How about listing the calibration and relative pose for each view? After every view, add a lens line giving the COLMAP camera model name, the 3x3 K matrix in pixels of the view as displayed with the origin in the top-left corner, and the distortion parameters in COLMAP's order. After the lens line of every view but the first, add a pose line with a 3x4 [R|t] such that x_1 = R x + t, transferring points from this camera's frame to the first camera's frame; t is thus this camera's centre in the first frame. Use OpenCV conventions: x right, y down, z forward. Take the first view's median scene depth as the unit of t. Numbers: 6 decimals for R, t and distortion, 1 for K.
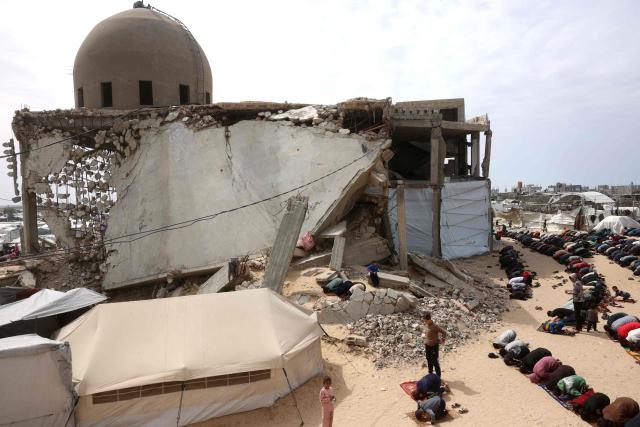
lens RADIAL K [[434.5, 0, 320.0], [0, 434.5, 213.5], [0, 0, 1]] dist [-0.097438, 0.076056]
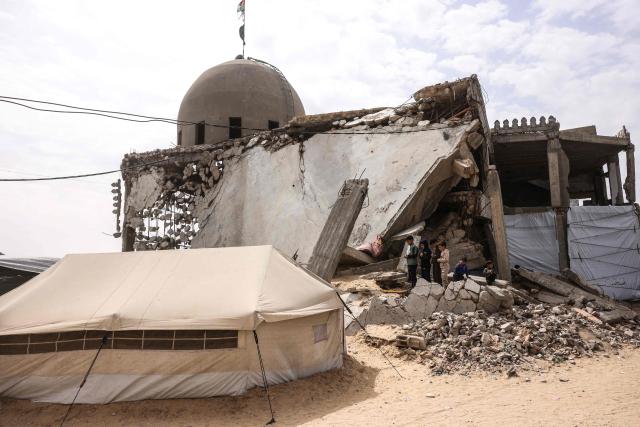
lens RADIAL K [[434.5, 0, 320.0], [0, 434.5, 213.5], [0, 0, 1]] dist [-0.097438, 0.076056]
pose [[0.957362, -0.039575, -0.286167, 0.089925], [-0.016572, 0.981418, -0.191164, 0.138100], [0.288415, 0.187756, 0.938917, 0.172604]]
